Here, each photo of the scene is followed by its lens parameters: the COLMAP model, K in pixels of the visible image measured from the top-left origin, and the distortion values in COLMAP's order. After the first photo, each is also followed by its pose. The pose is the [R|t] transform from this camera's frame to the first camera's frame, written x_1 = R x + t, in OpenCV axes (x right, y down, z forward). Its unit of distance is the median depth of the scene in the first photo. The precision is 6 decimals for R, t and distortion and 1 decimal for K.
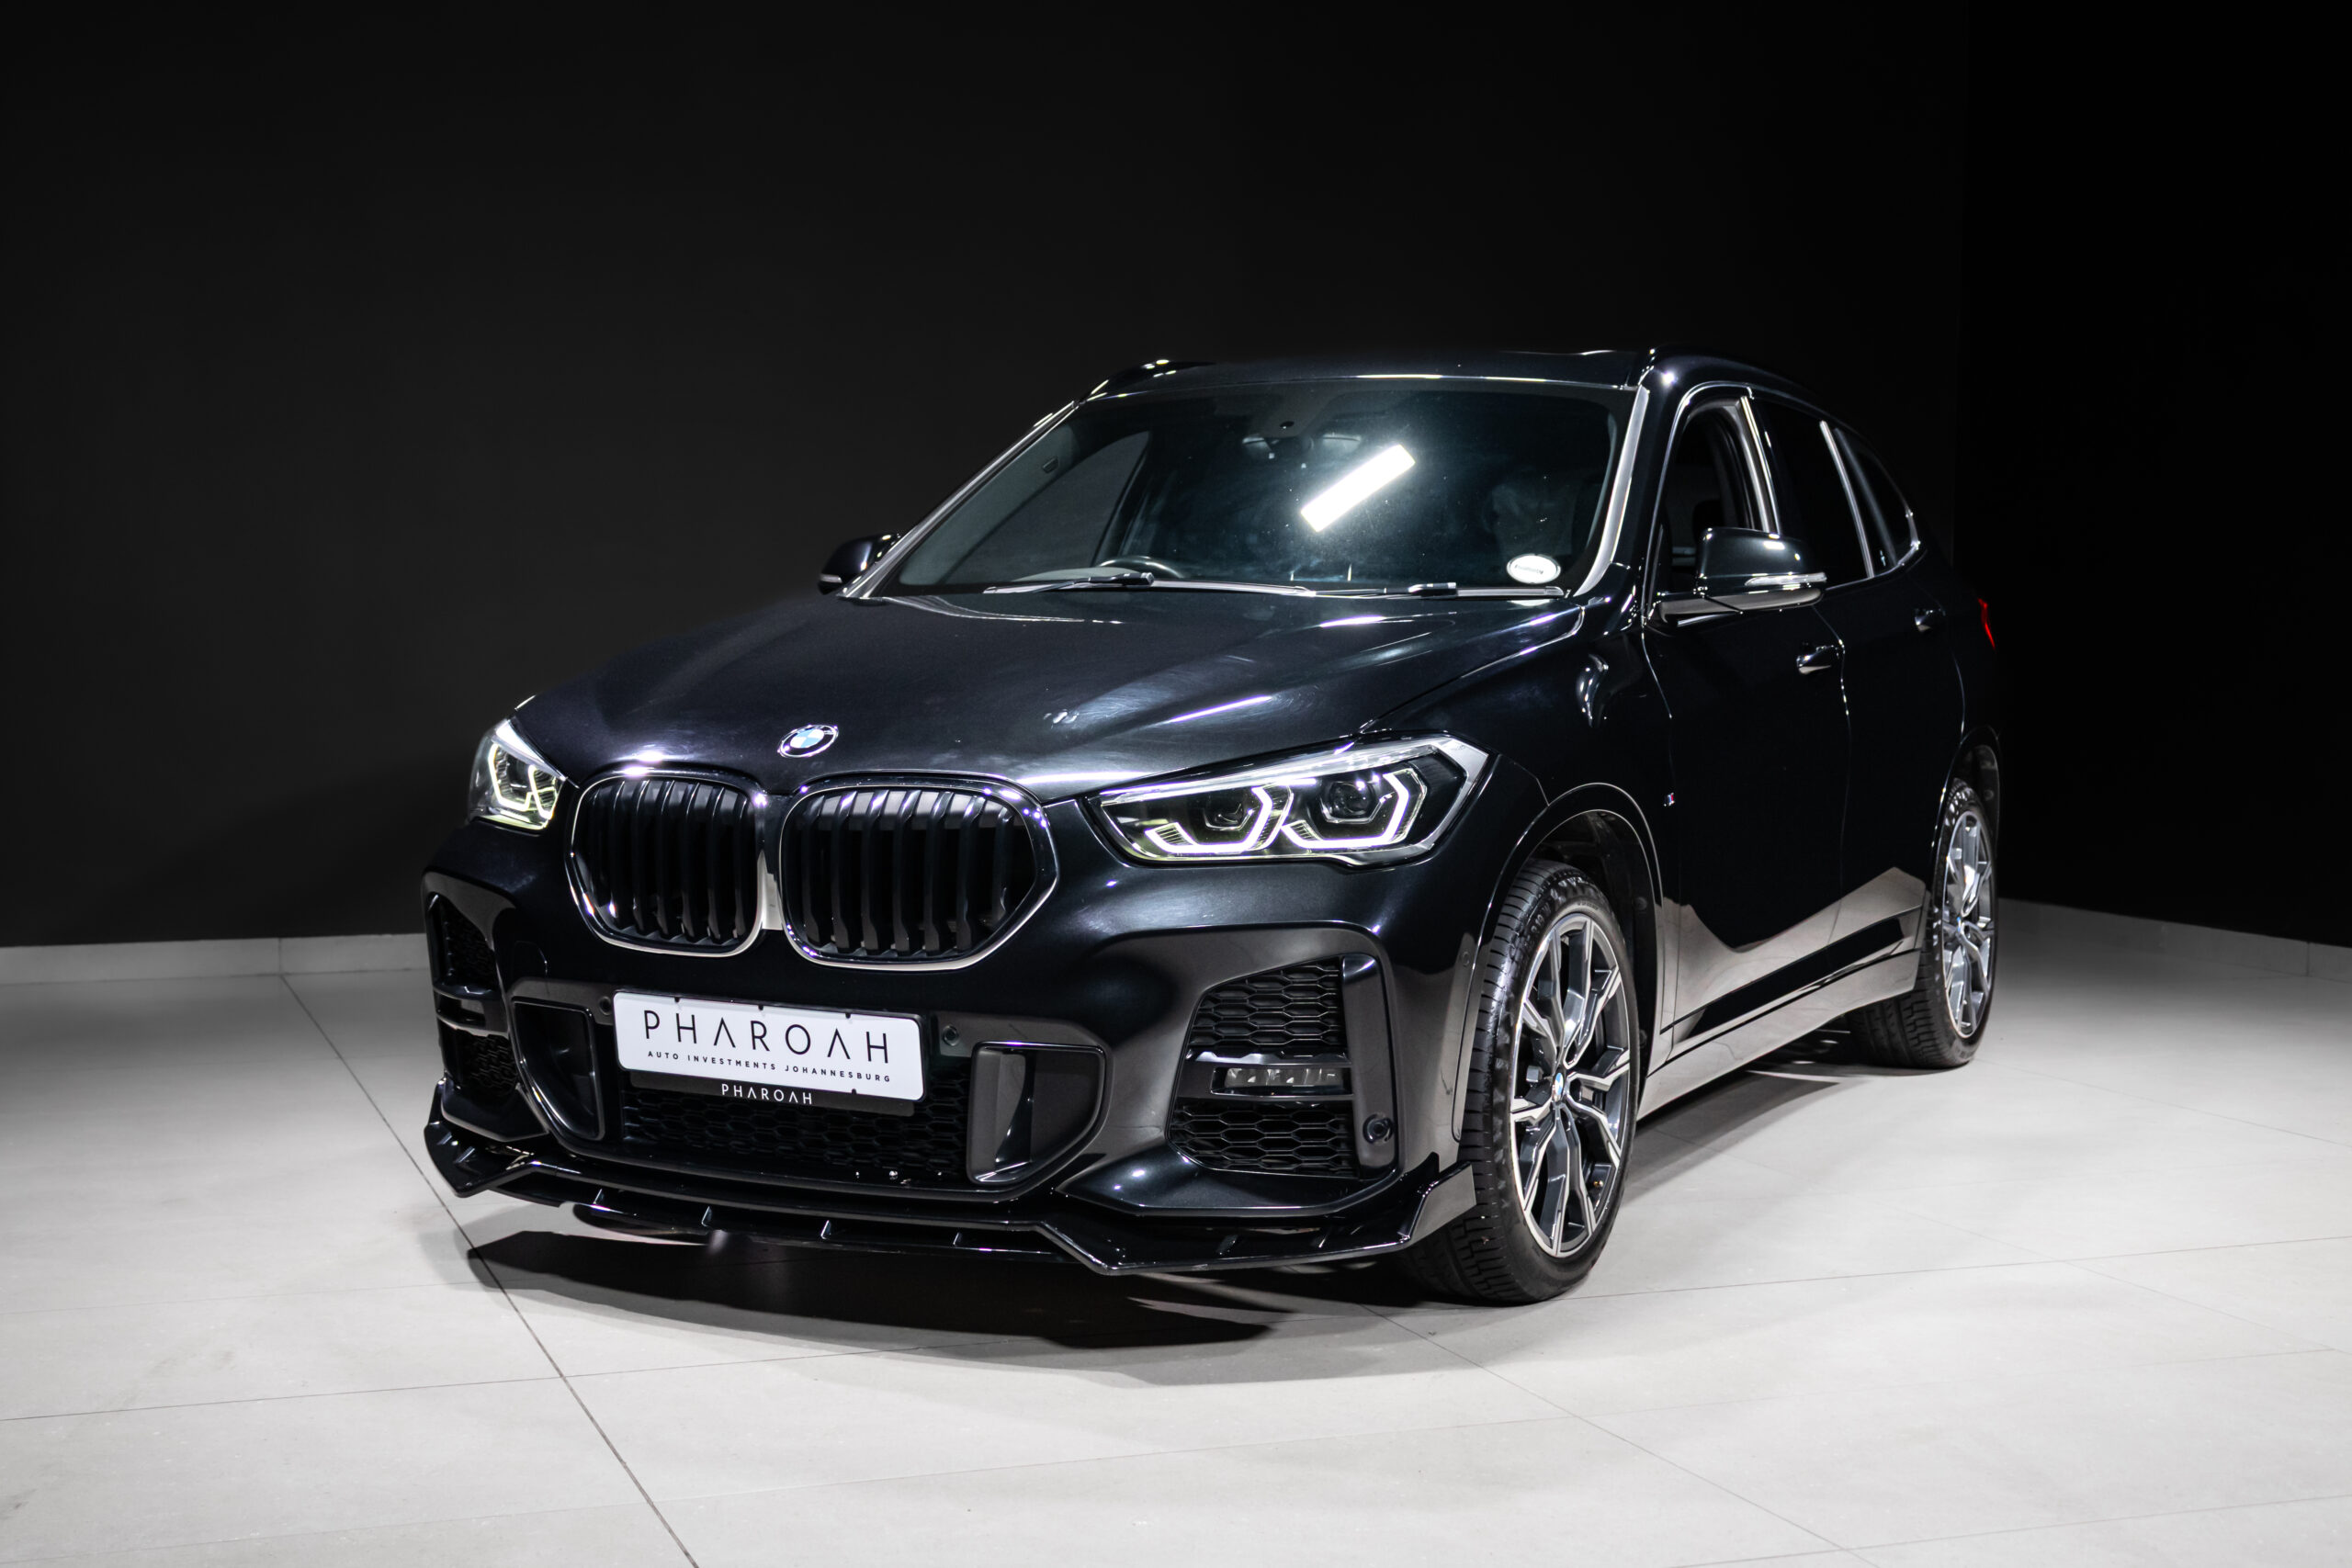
lens RADIAL K [[2864.2, 0, 1042.6], [0, 2864.2, 786.3], [0, 0, 1]] dist [-0.013966, -0.003124]
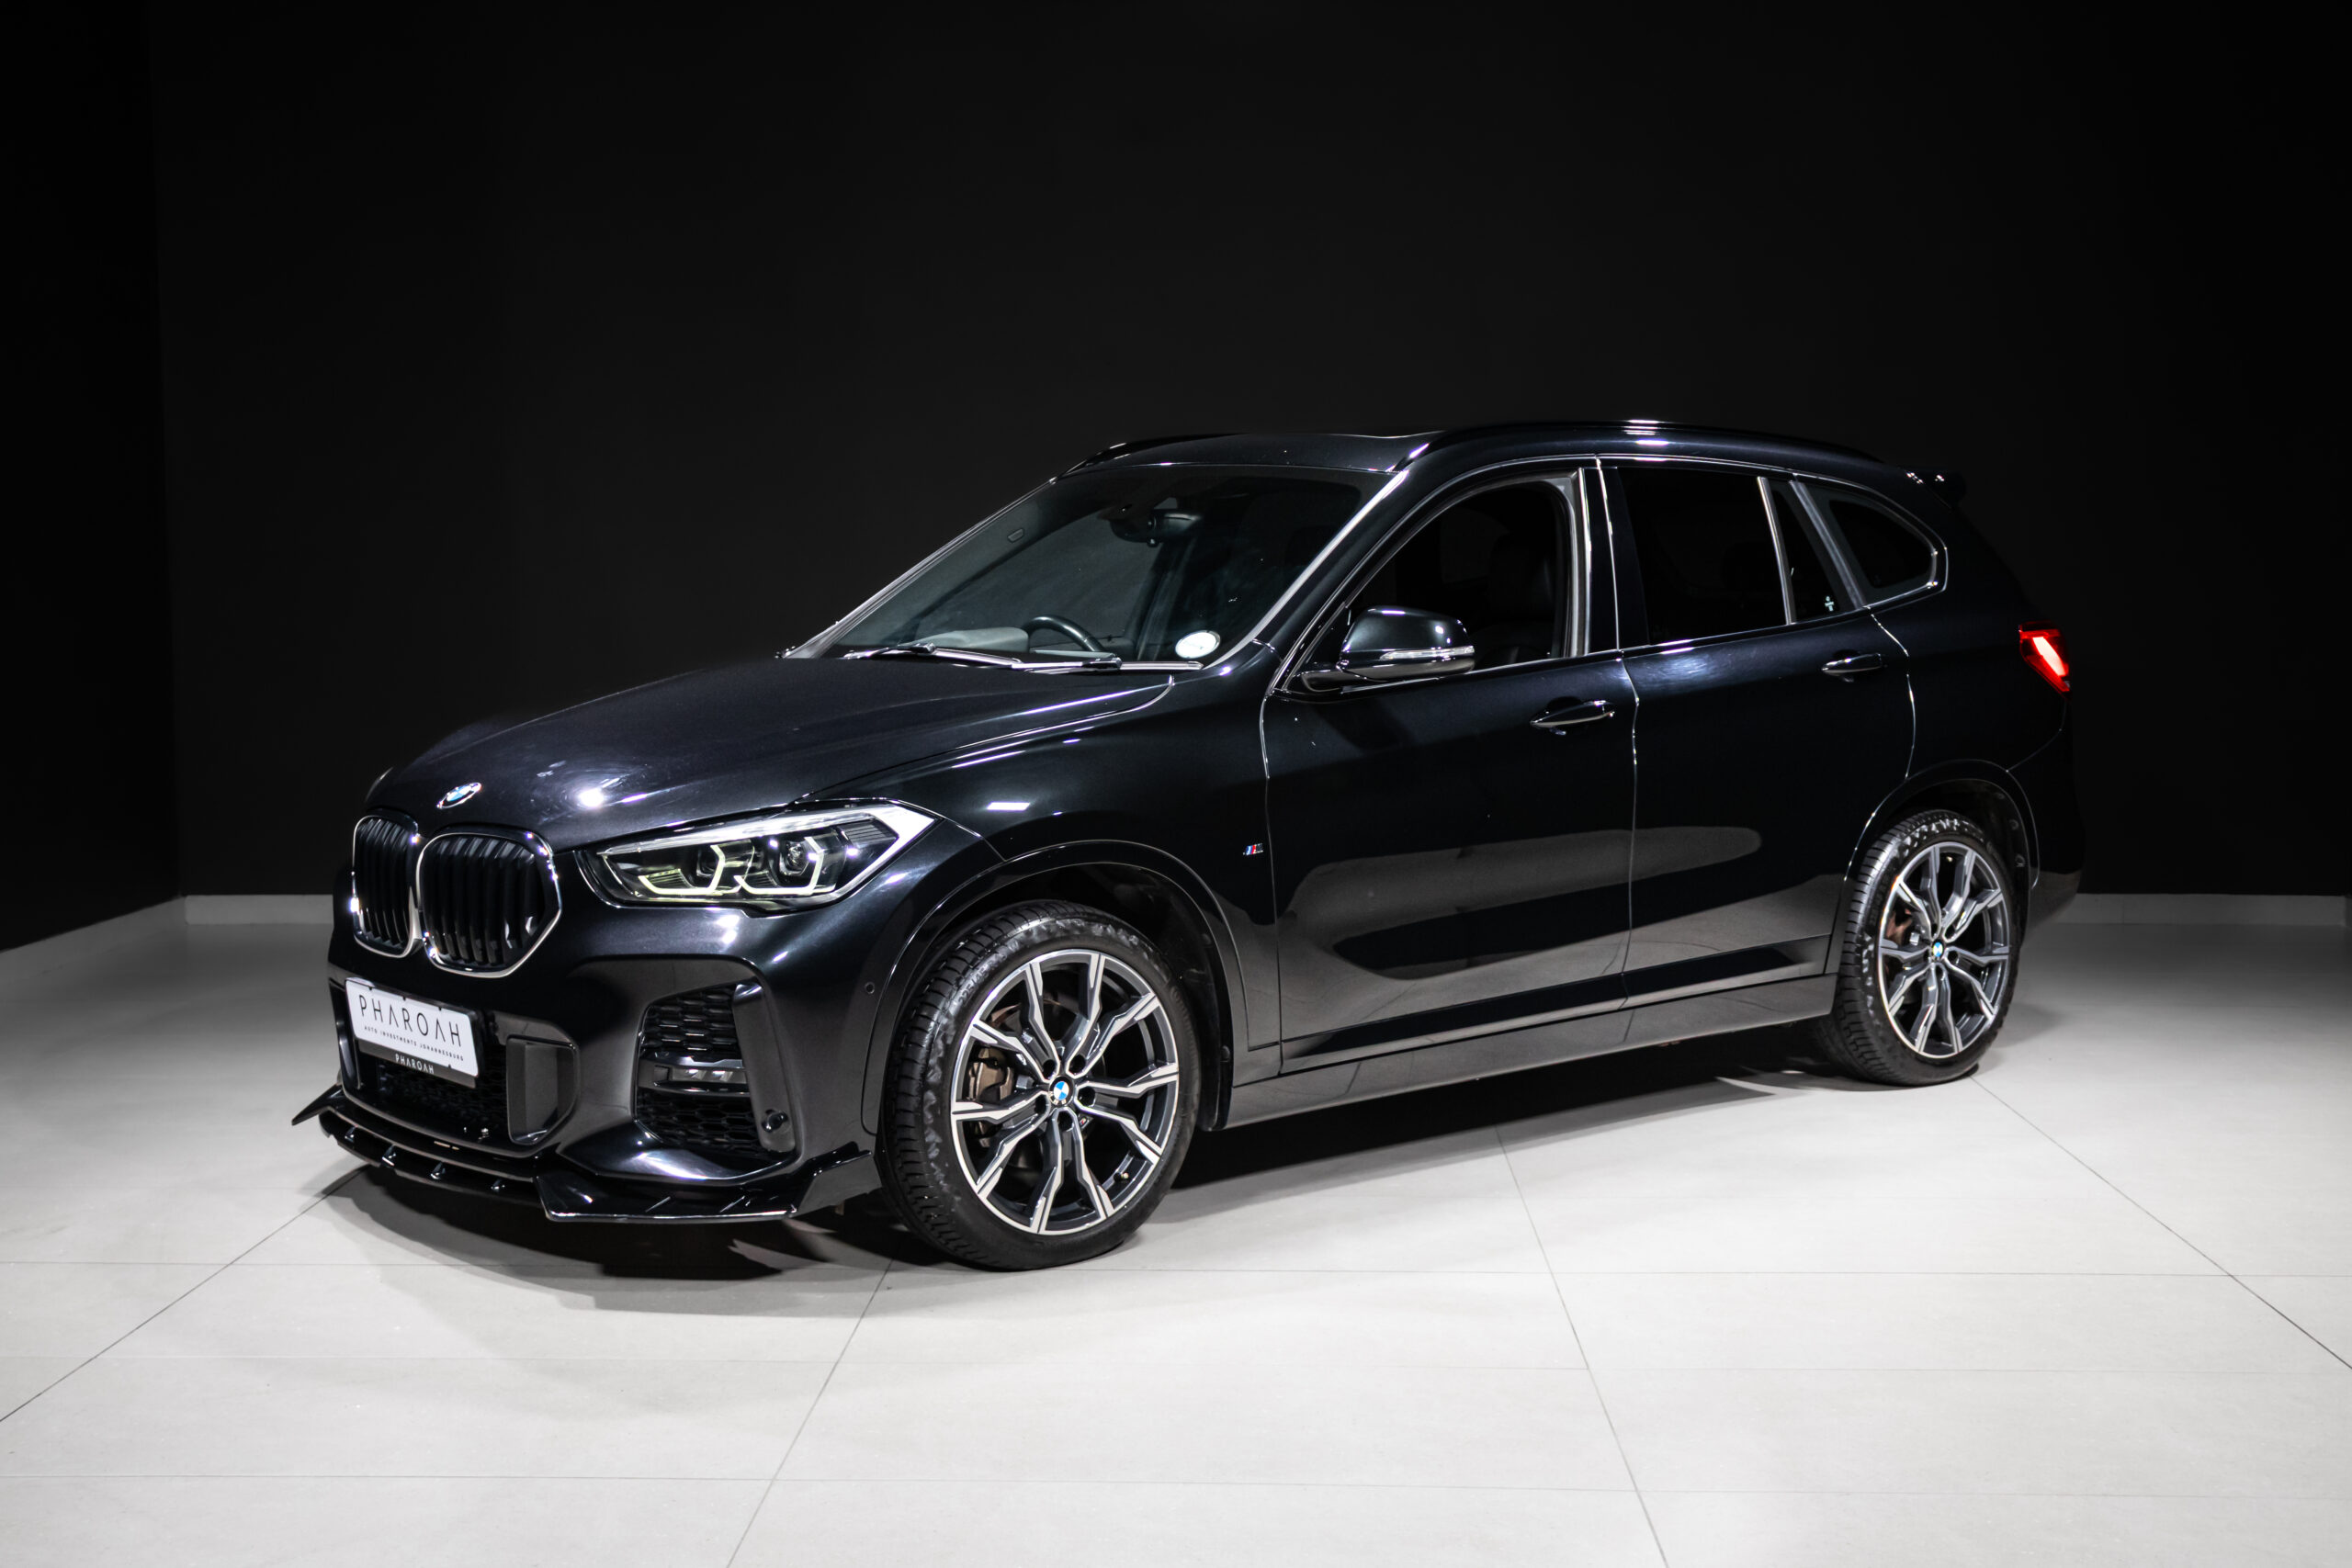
lens RADIAL K [[2758.7, 0, 1176.0], [0, 2758.7, 784.0], [0, 0, 1]] dist [-0.012766, 0.054609]
pose [[0.940003, 0.023139, -0.340380, 0.658036], [-0.013795, 0.999459, 0.029847, -0.063549], [0.340886, -0.023361, 0.939814, -0.069598]]
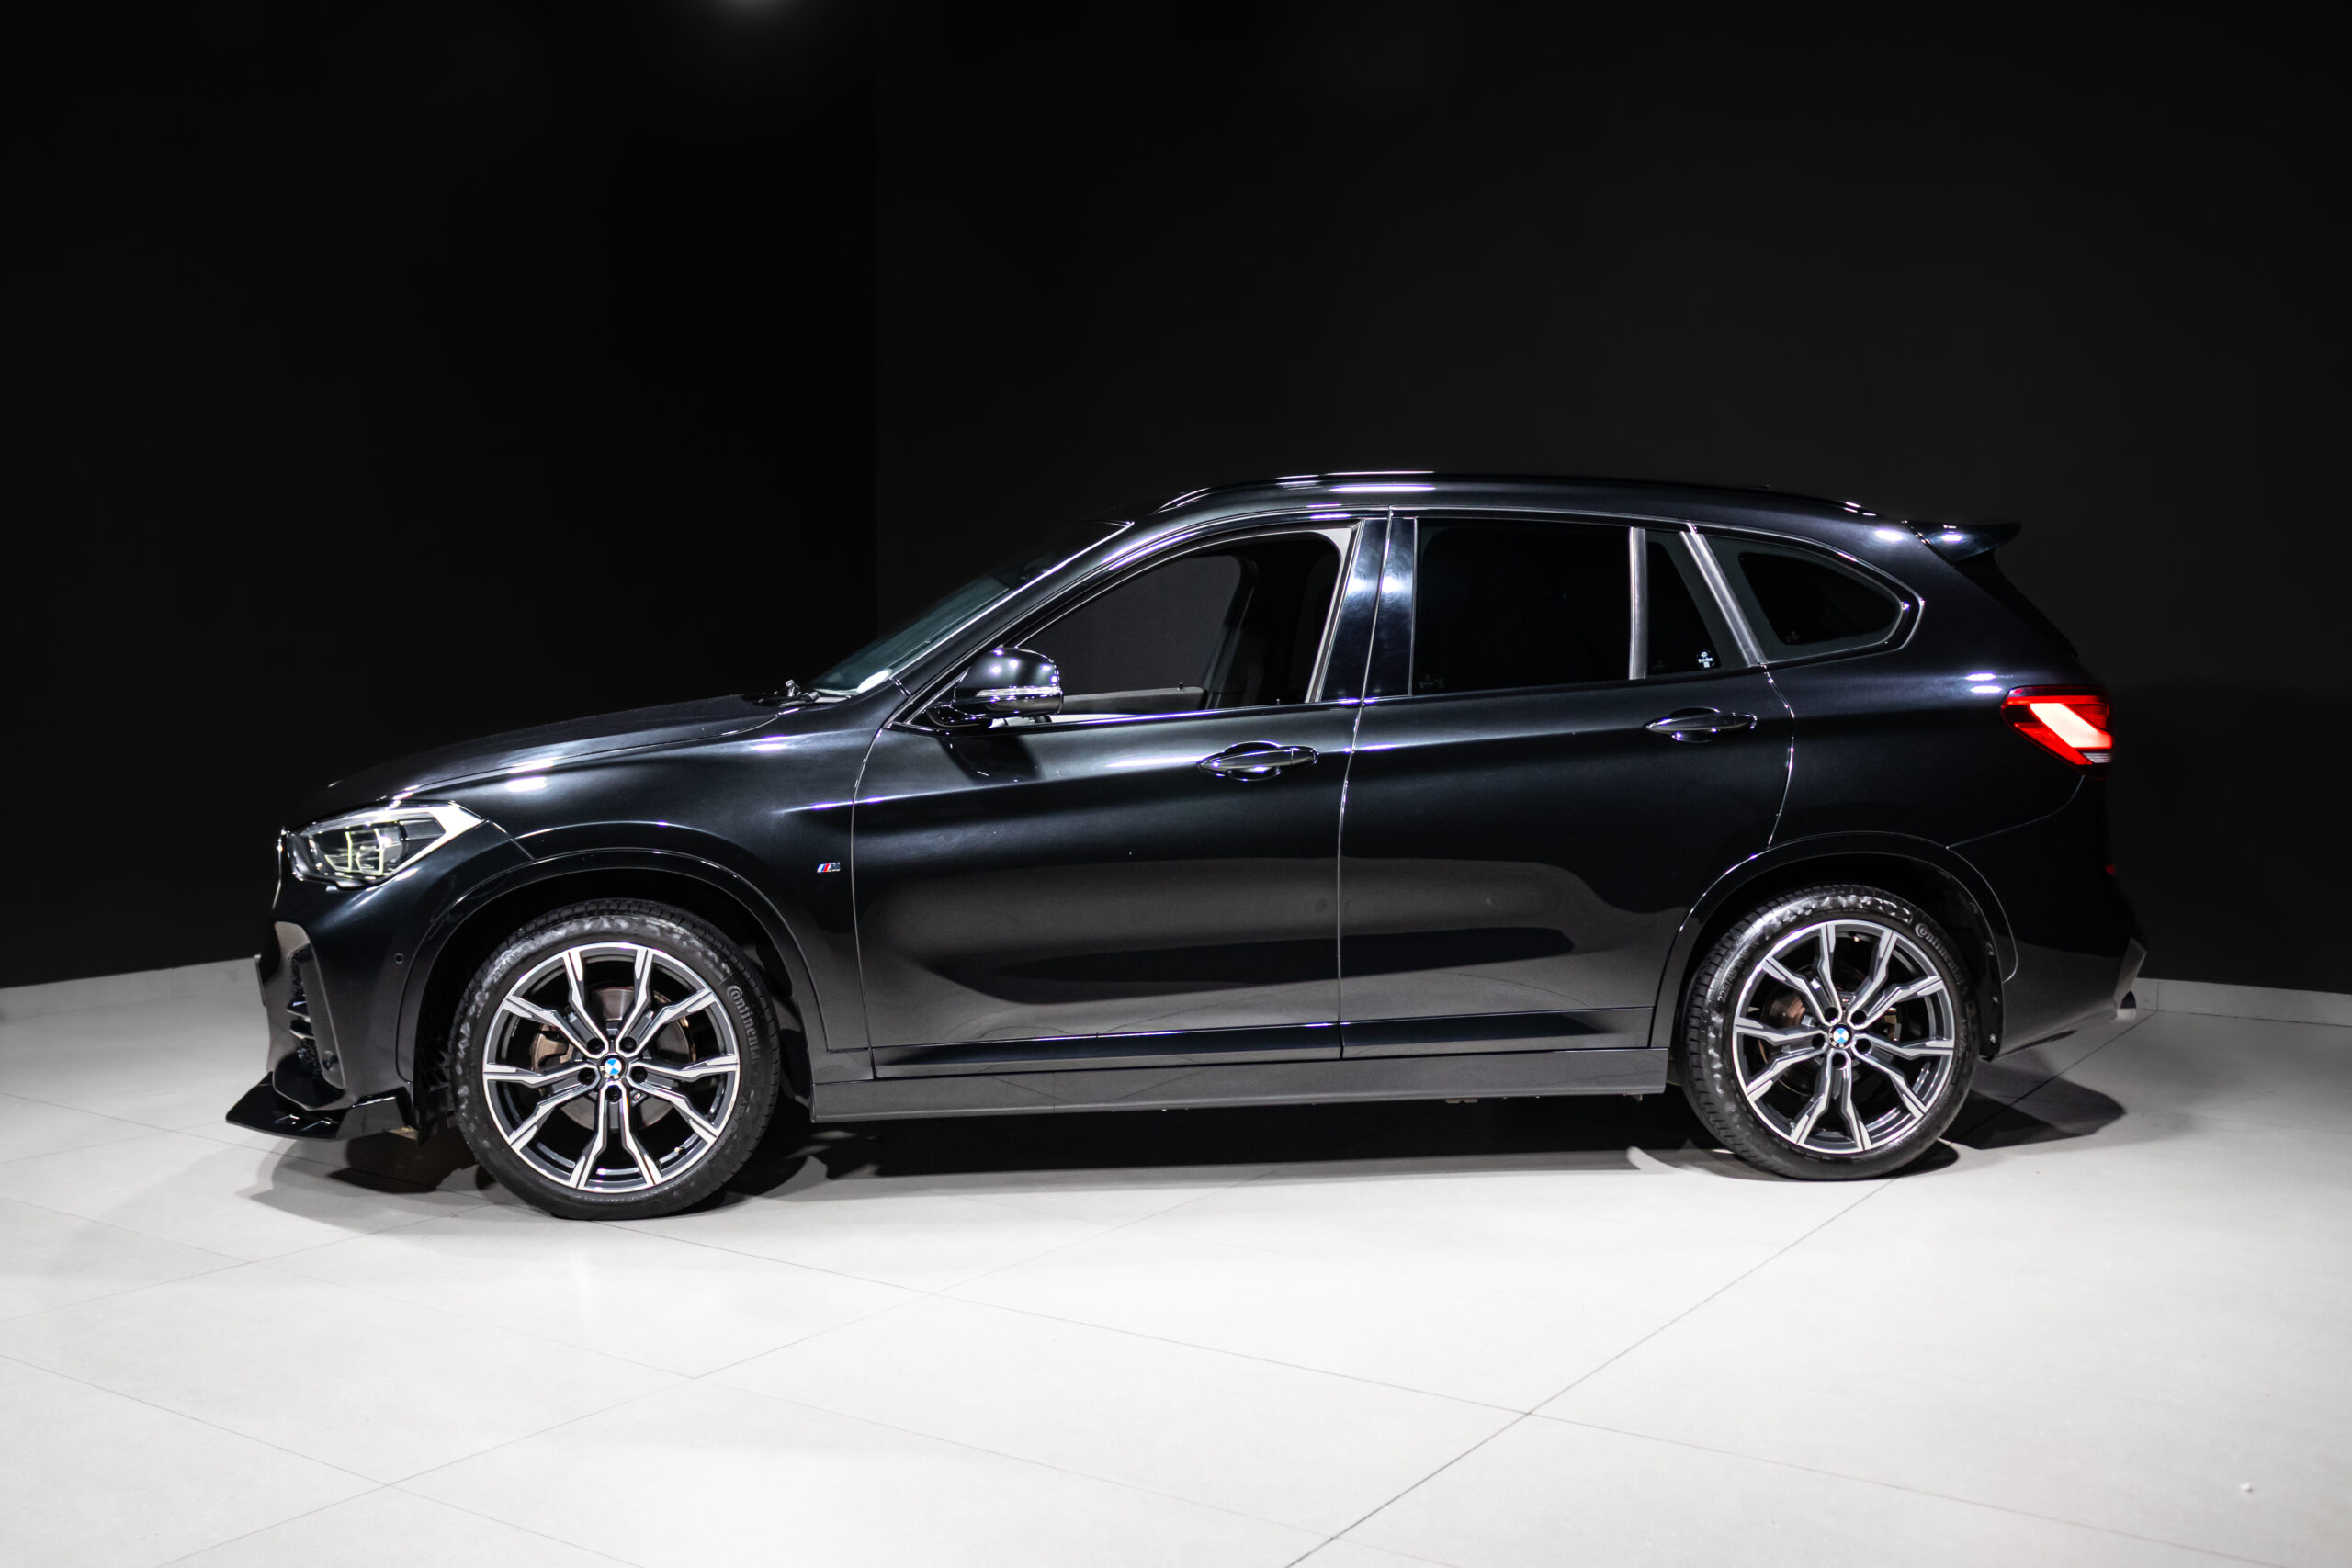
lens RADIAL K [[2390.0, 0, 1176.0], [0, 2390.0, 784.0], [0, 0, 1]] dist [-0.035474, 0.042641]
pose [[0.605131, 0.052382, -0.794401, 1.321299], [-0.043714, 0.998514, 0.032541, -0.084223], [0.794925, 0.015035, 0.606521, 0.559632]]
